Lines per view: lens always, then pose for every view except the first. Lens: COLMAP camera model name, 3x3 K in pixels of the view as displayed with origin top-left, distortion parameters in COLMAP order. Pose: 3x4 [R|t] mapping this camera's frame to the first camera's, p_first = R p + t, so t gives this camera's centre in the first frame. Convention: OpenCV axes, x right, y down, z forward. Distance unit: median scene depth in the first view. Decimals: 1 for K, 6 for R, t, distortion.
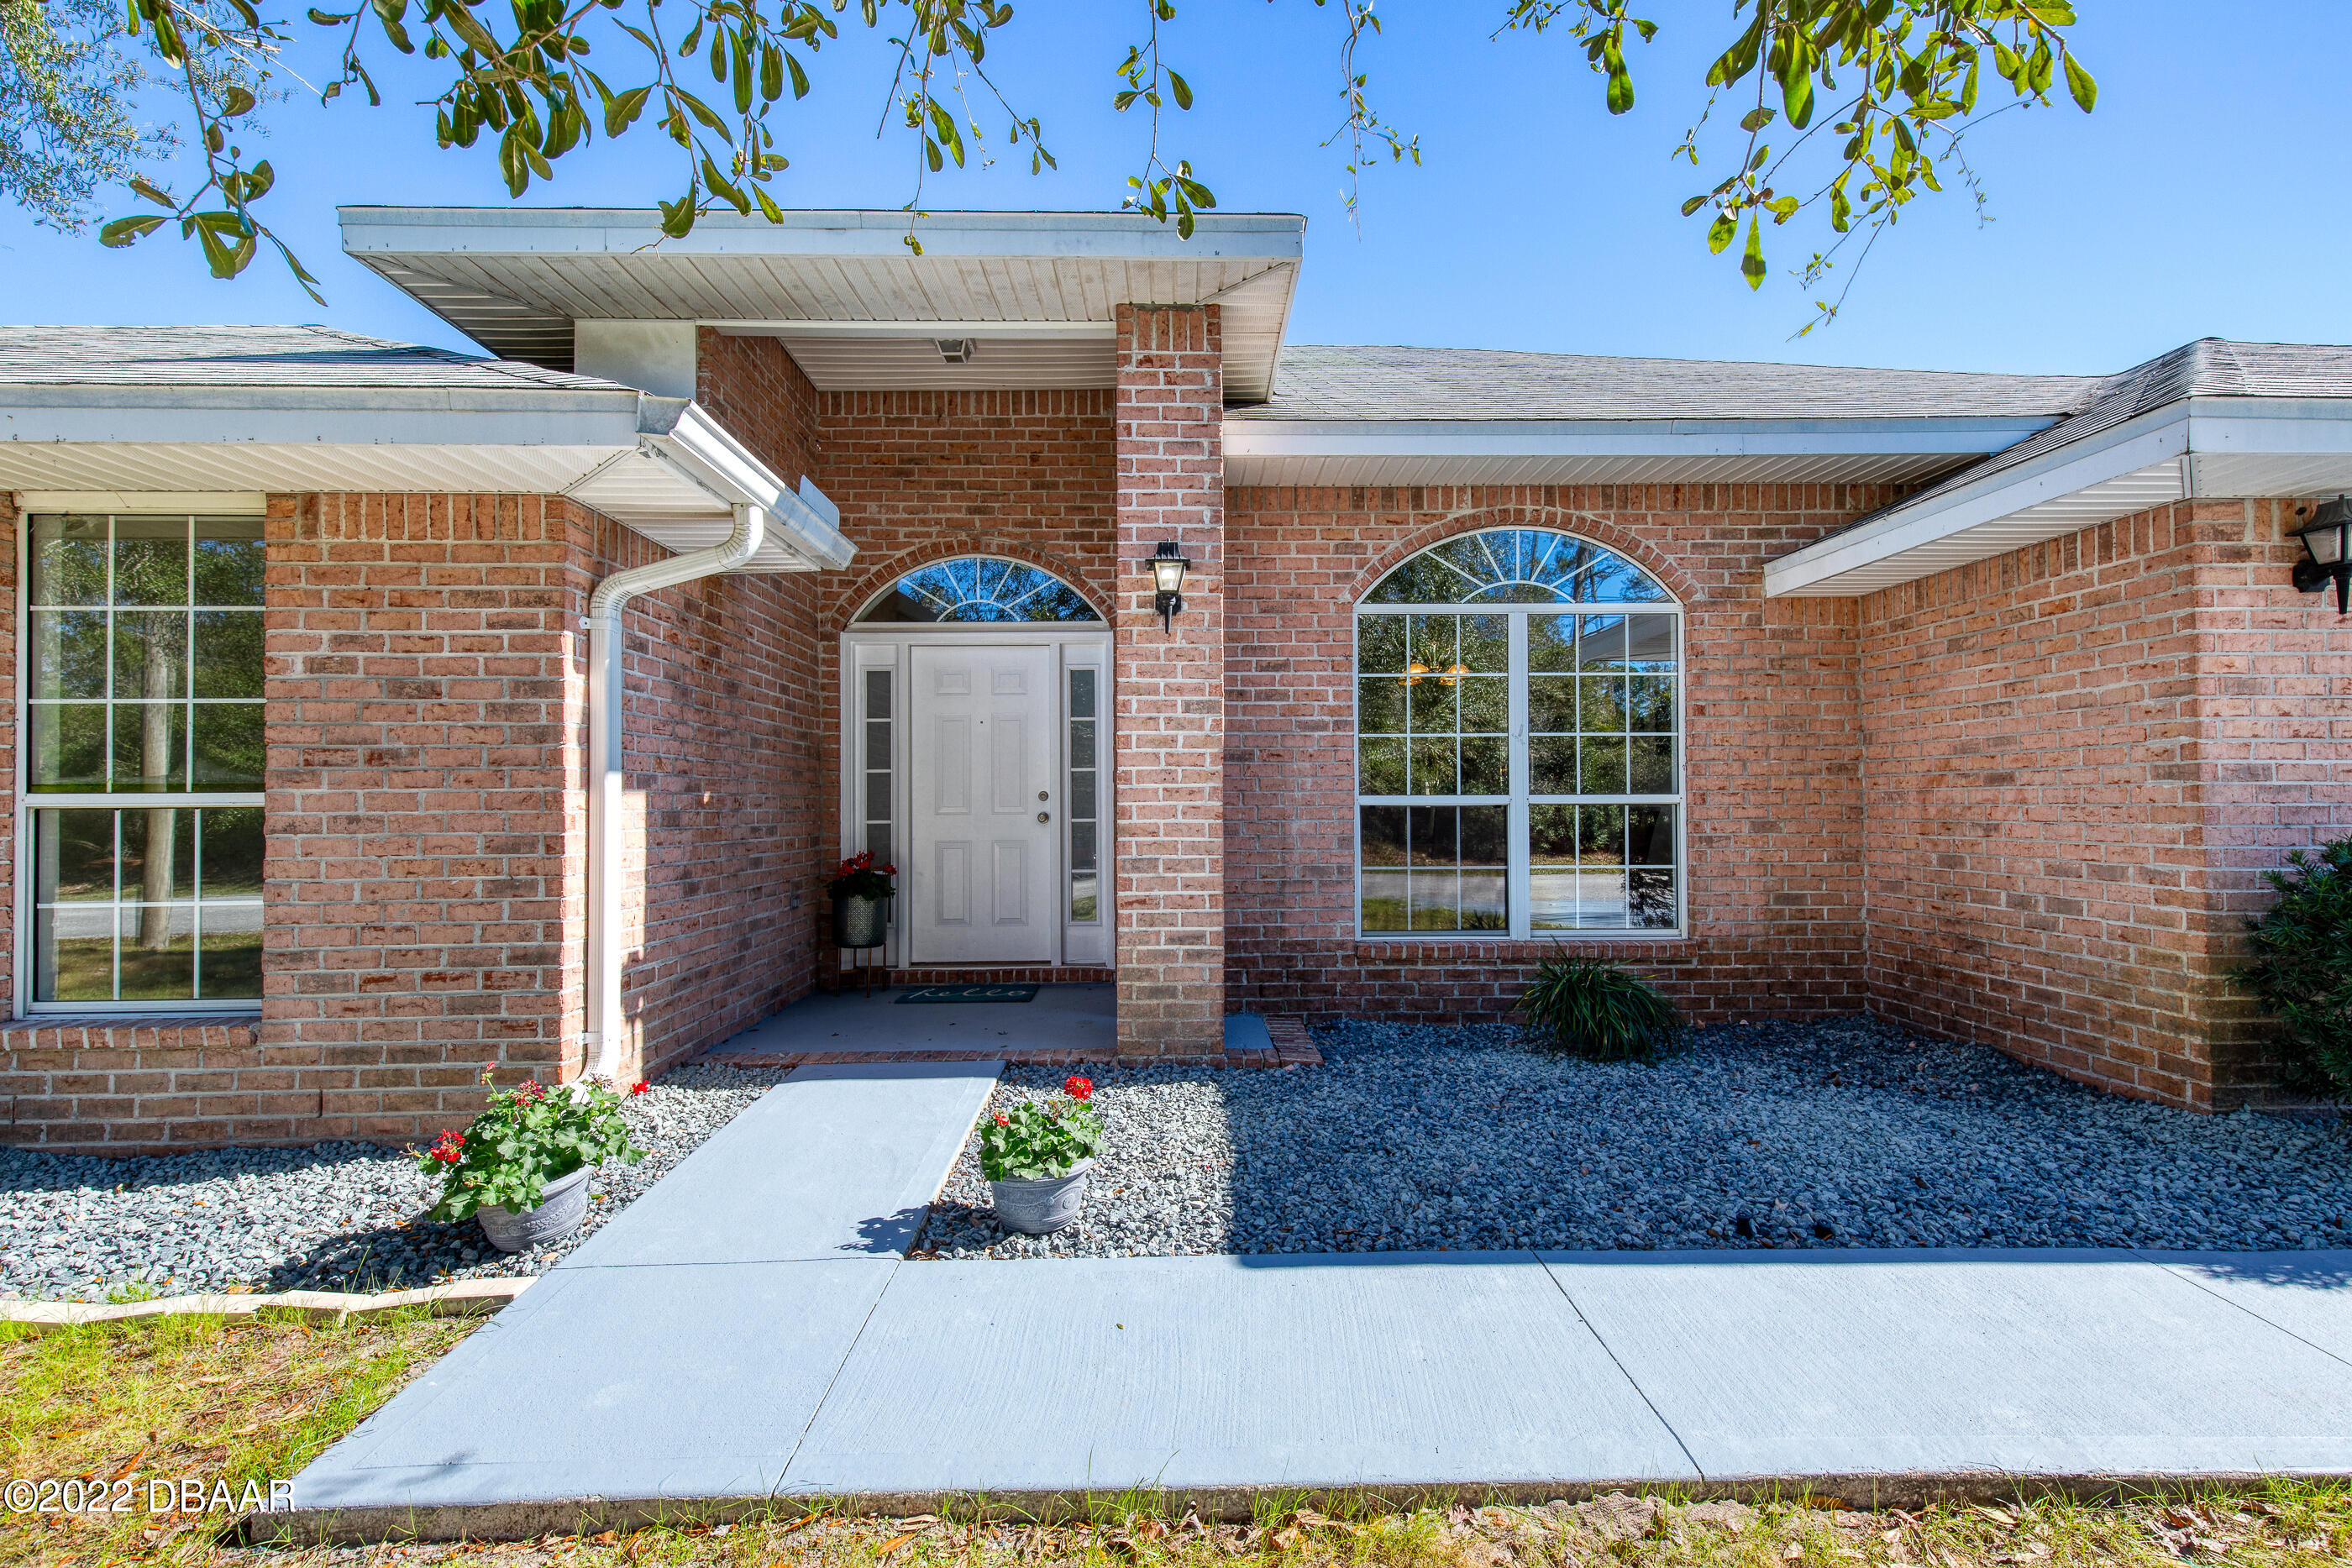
lens RADIAL K [[1028.6, 0, 1181.8], [0, 1028.6, 794.7], [0, 0, 1]] dist [0.019271, 0.007170]
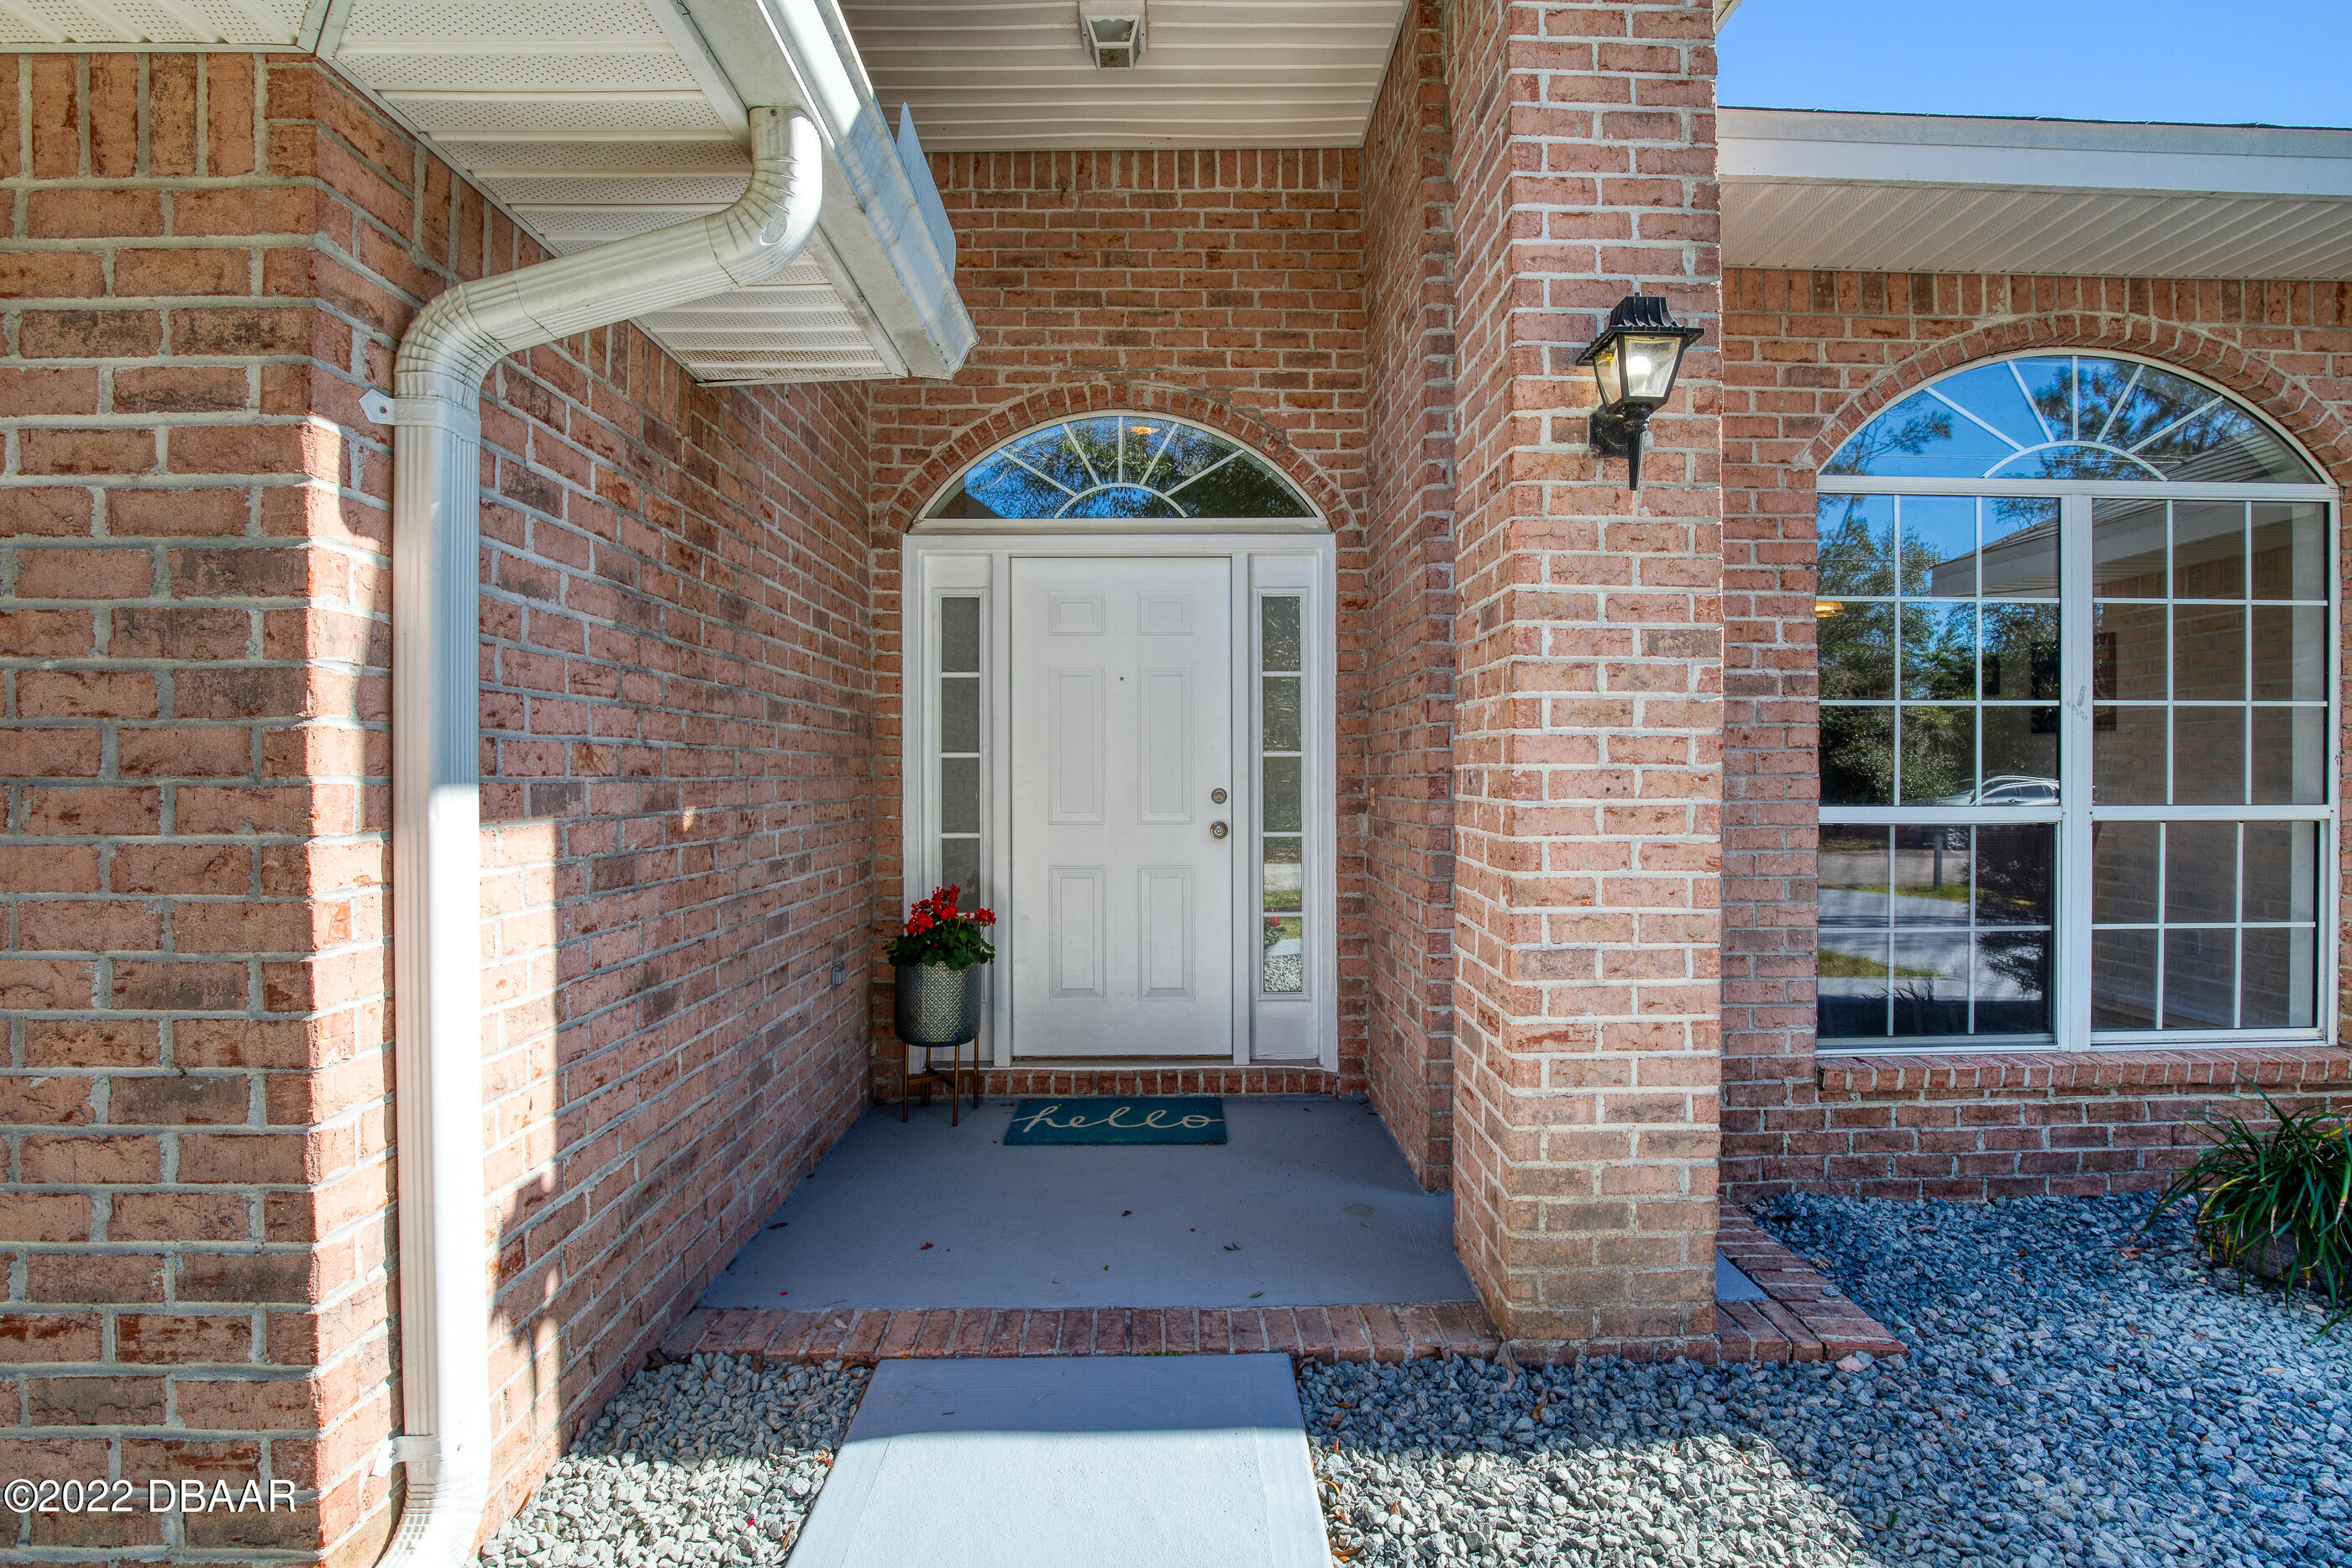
lens RADIAL K [[1073.4, 0, 1183.6], [0, 1073.4, 784.7], [0, 0, 1]] dist [-0.038226, 0.009023]
pose [[0.999966, 0.005070, -0.006517, -0.216315], [-0.004937, 0.999783, 0.020257, -0.026483], [0.006619, -0.020224, 0.999774, 0.485457]]
